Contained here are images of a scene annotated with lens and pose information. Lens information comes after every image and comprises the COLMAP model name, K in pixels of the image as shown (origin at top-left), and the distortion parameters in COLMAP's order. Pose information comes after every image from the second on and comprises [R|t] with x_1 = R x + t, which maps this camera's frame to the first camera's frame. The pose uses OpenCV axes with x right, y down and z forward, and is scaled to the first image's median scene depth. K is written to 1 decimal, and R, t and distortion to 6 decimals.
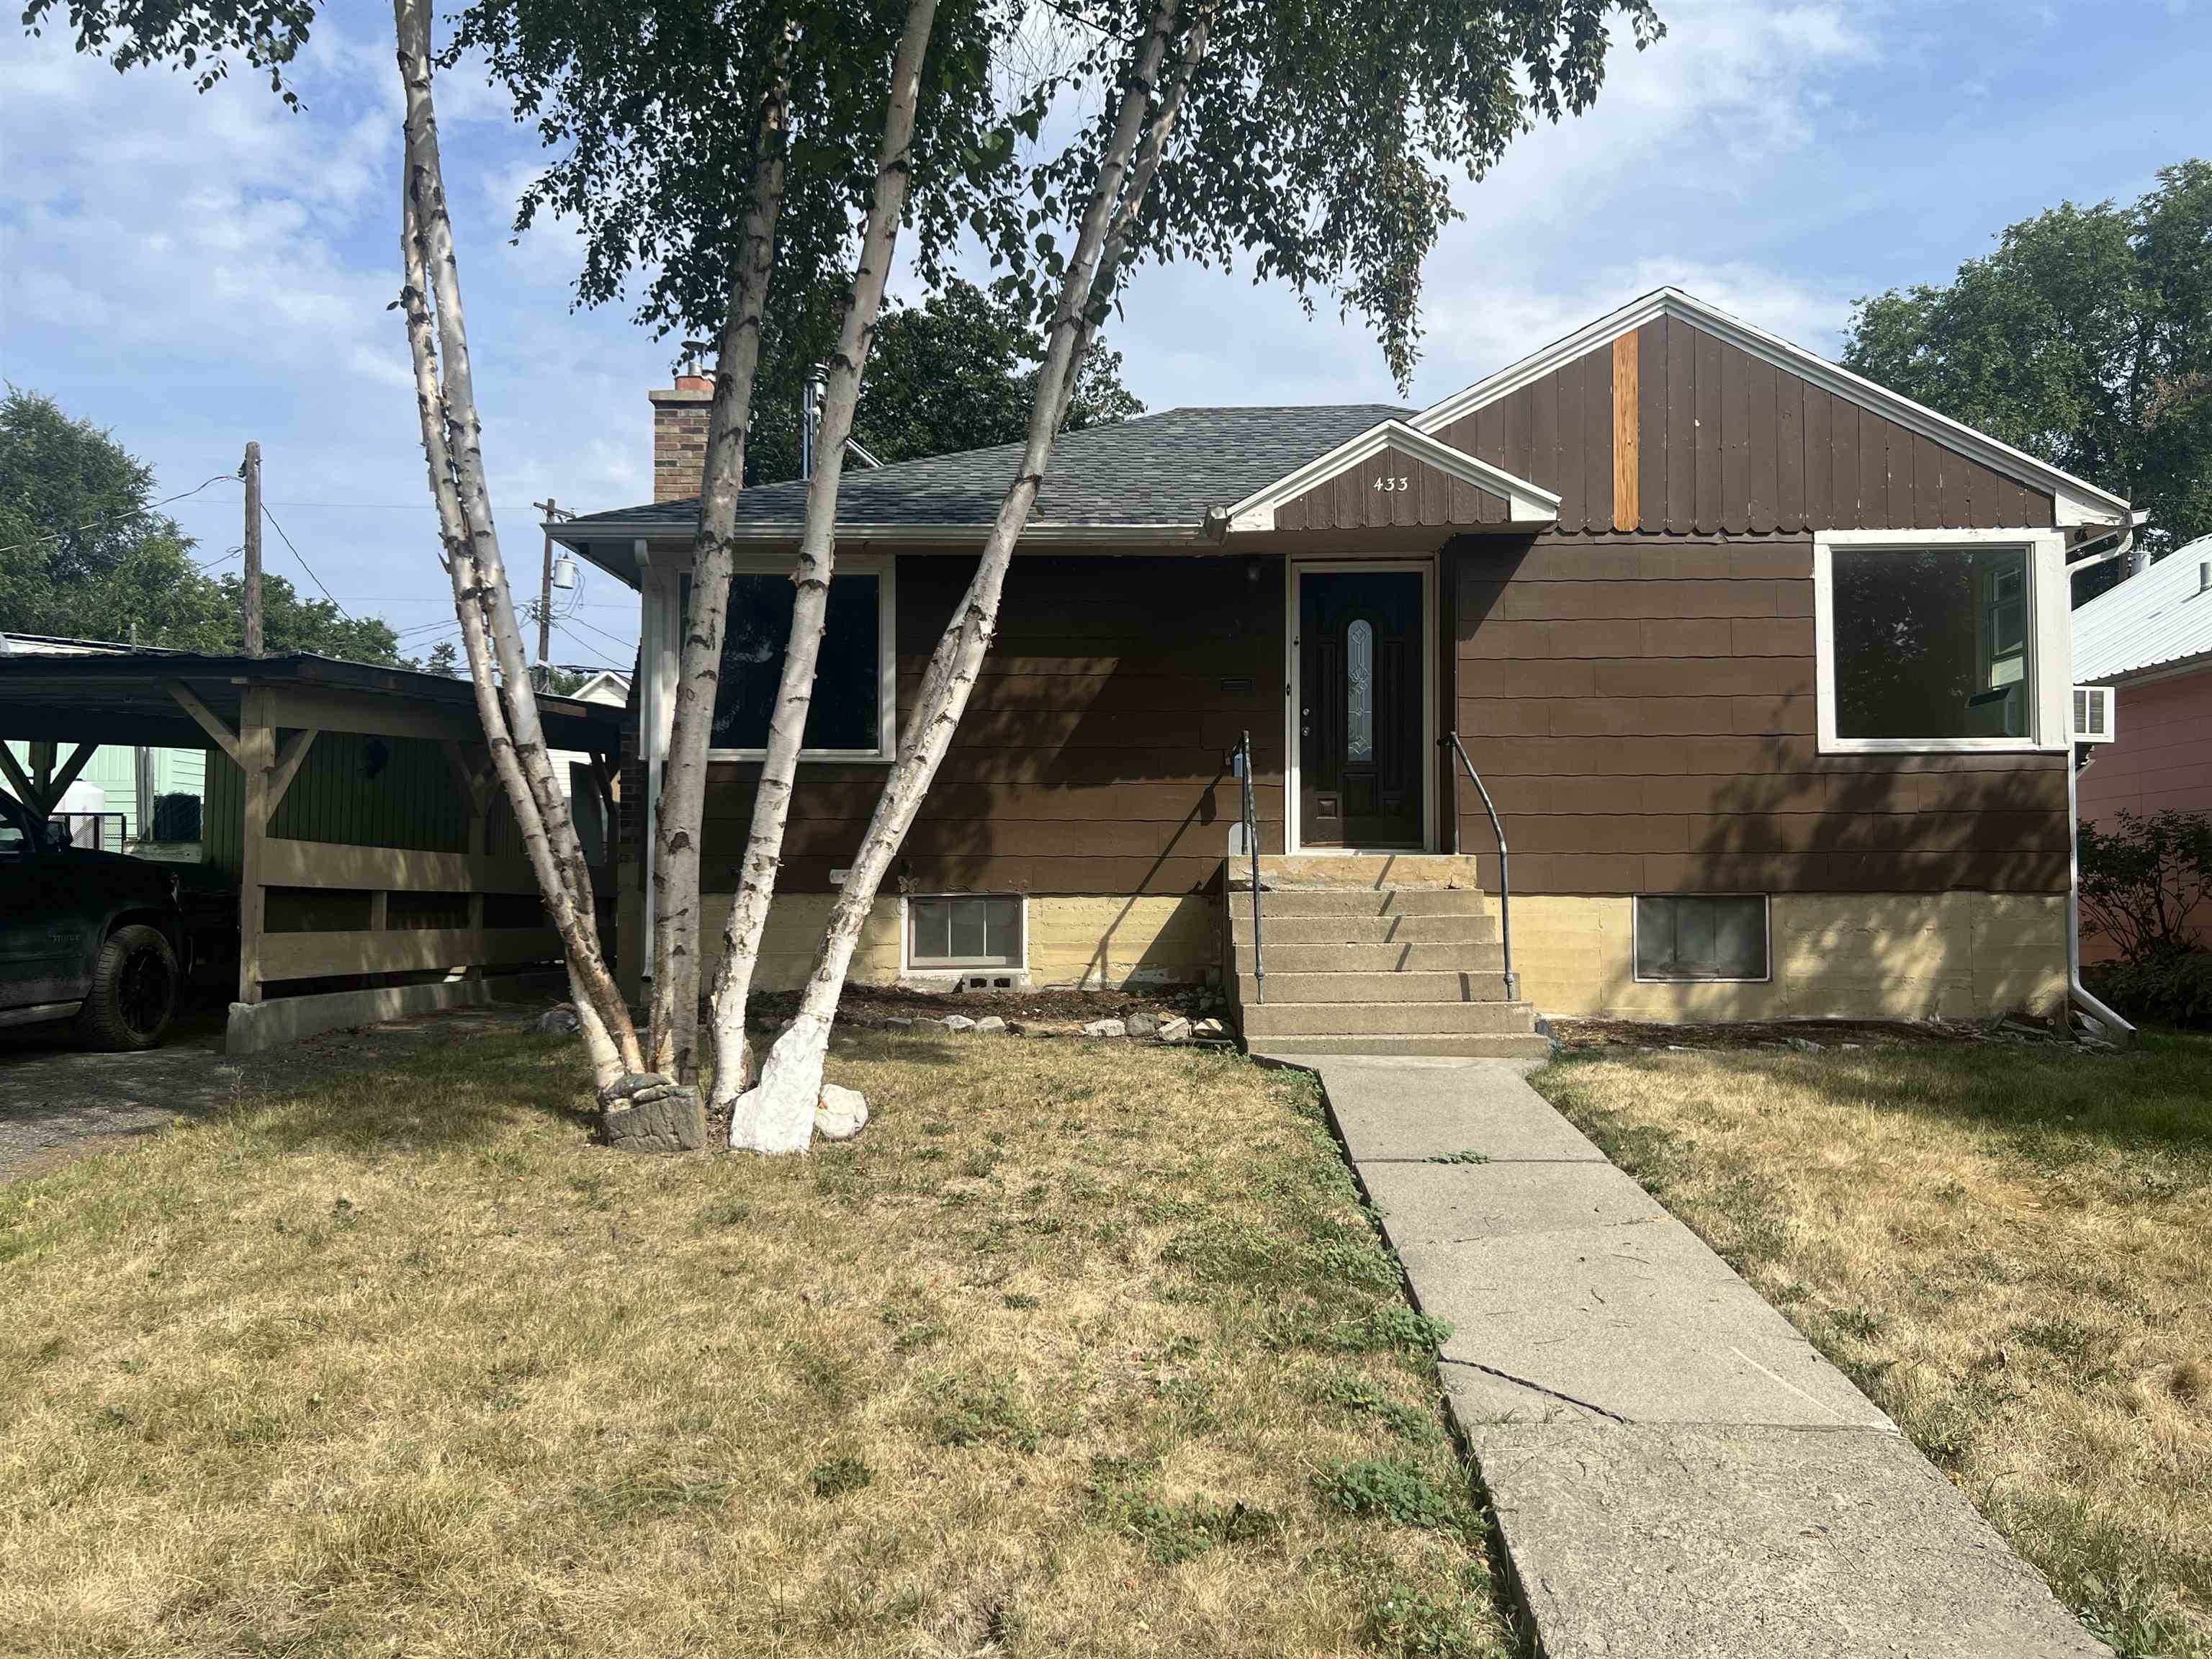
lens RADIAL K [[1654.9, 0, 1093.0], [0, 1654.9, 827.0], [0, 0, 1]] dist [0.056850, -0.067248]
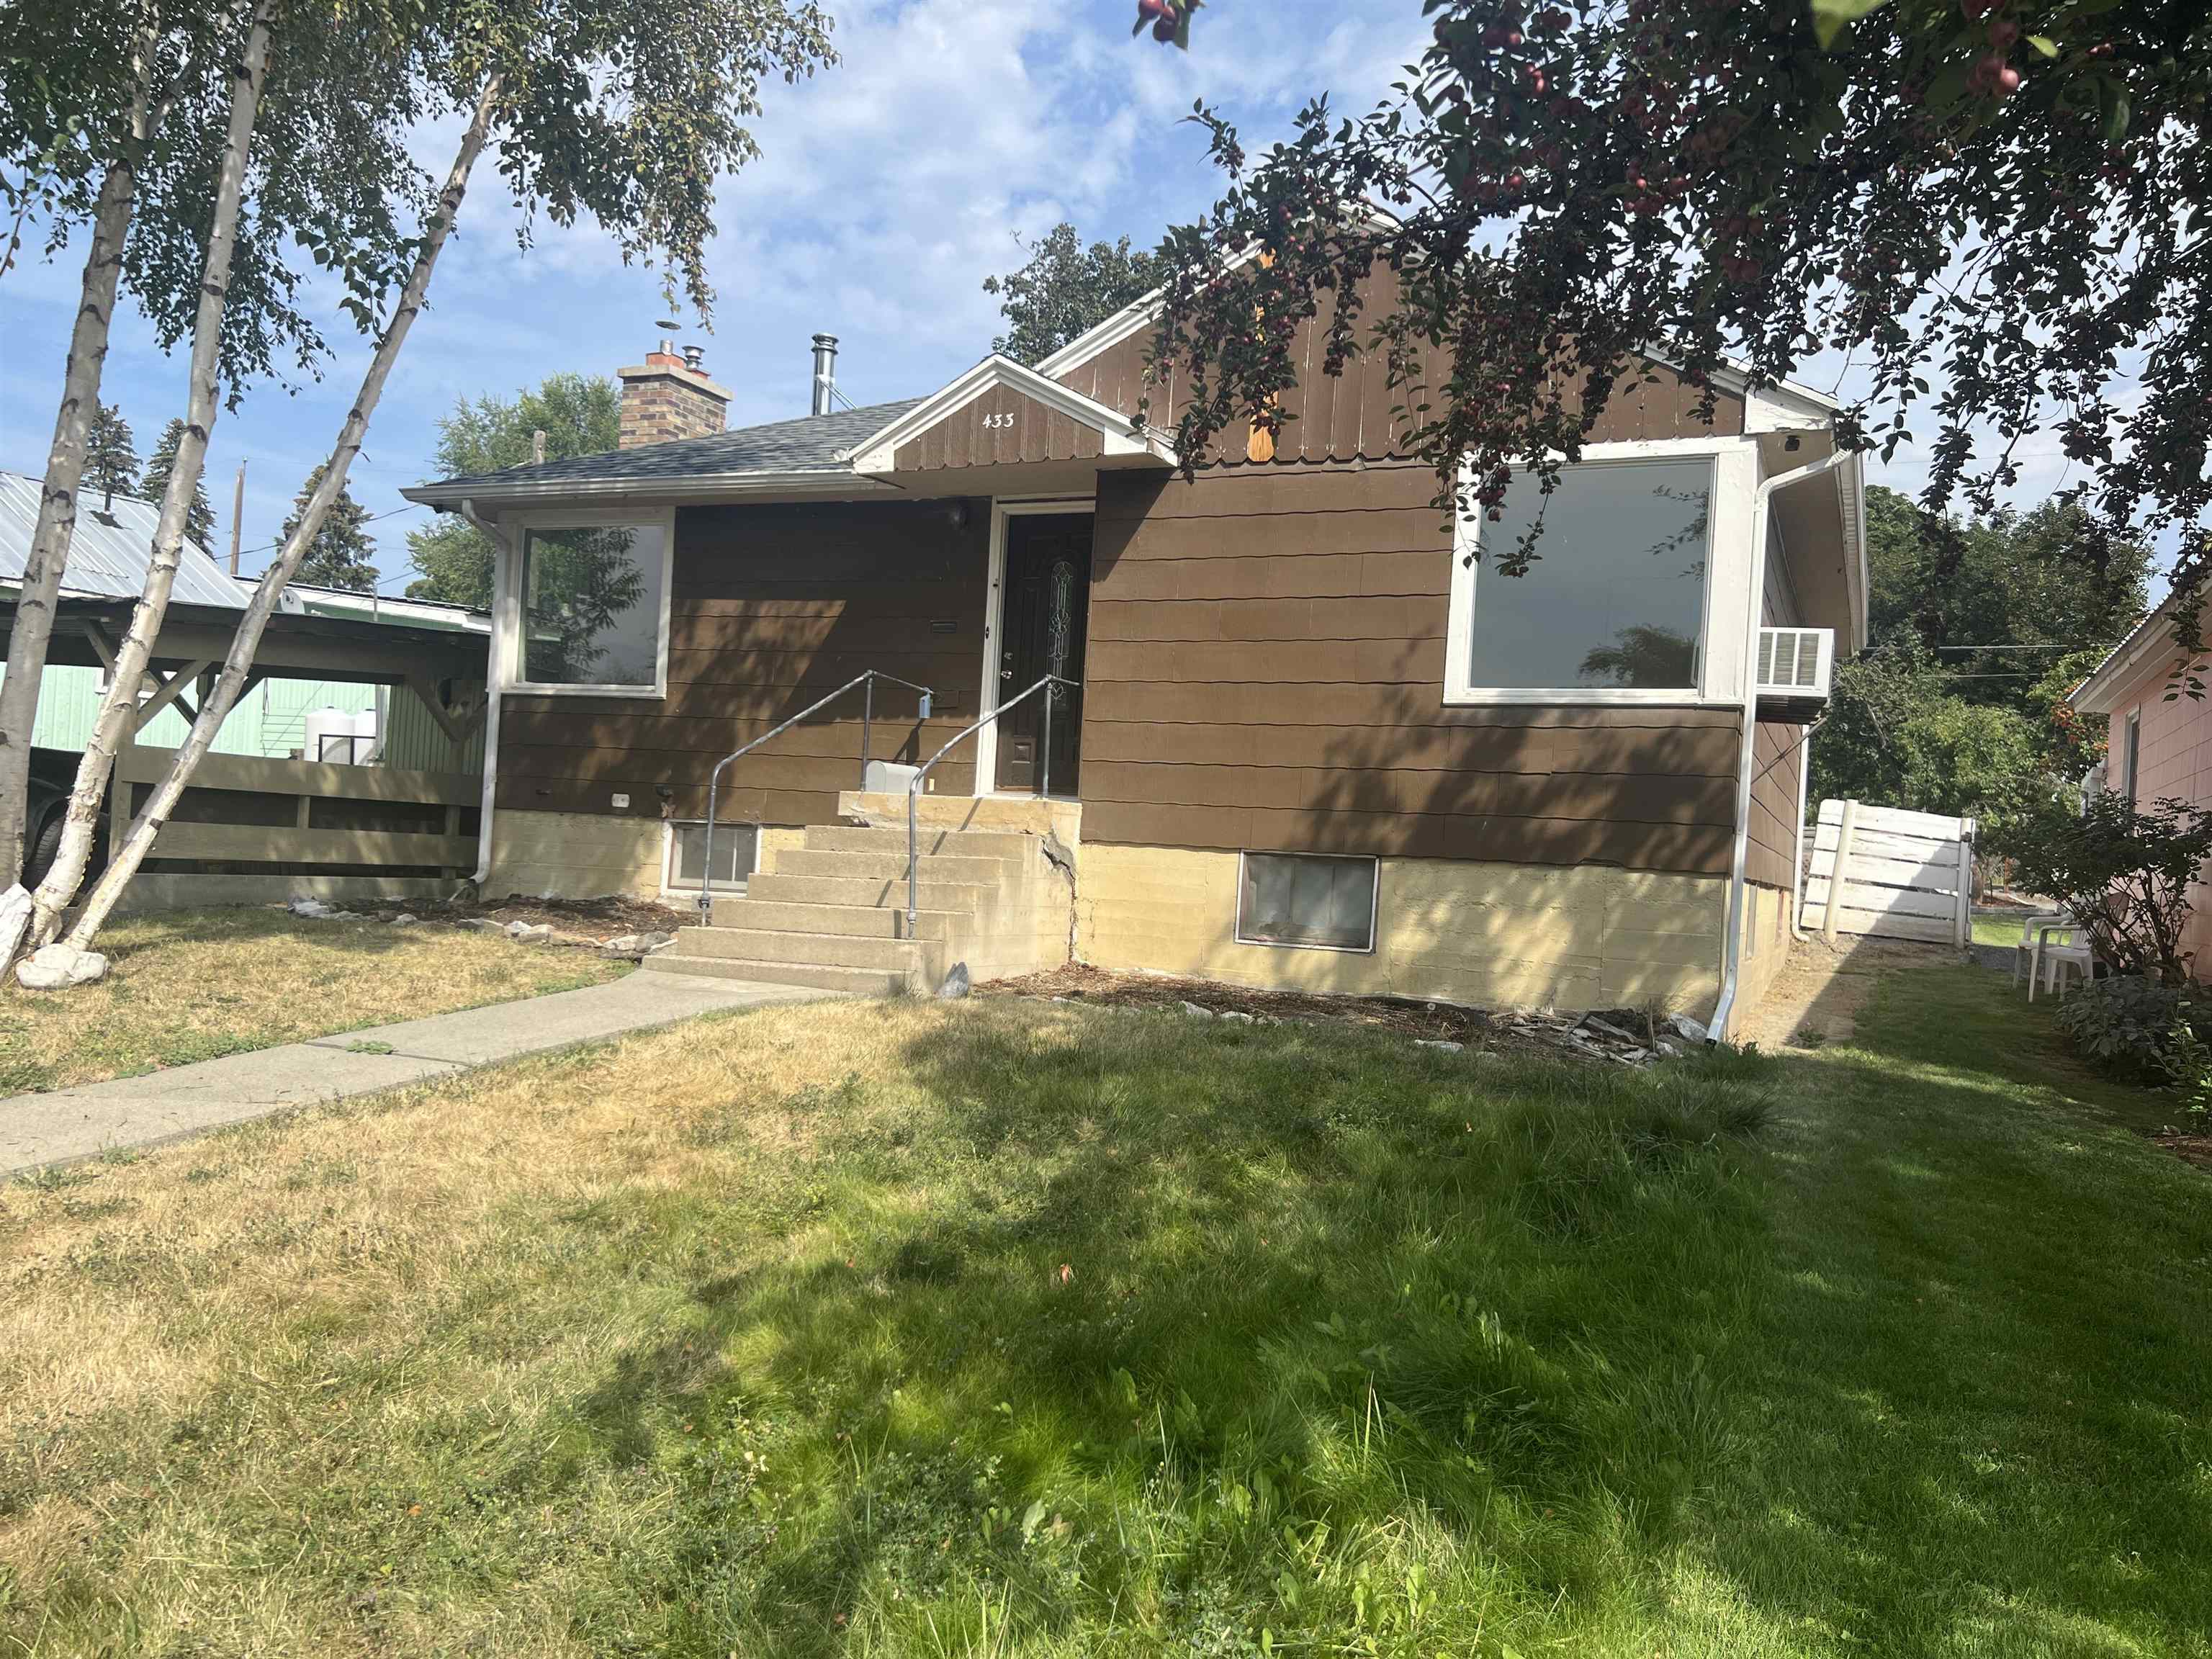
lens RADIAL K [[1654.9, 0, 1083.2], [0, 1654.9, 853.0], [0, 0, 1]] dist [0.056850, -0.067248]
pose [[0.914714, 0.053654, -0.400524, 0.618516], [-0.038168, 0.998187, 0.046548, 0.001229], [0.402296, -0.027291, 0.915103, 0.109726]]
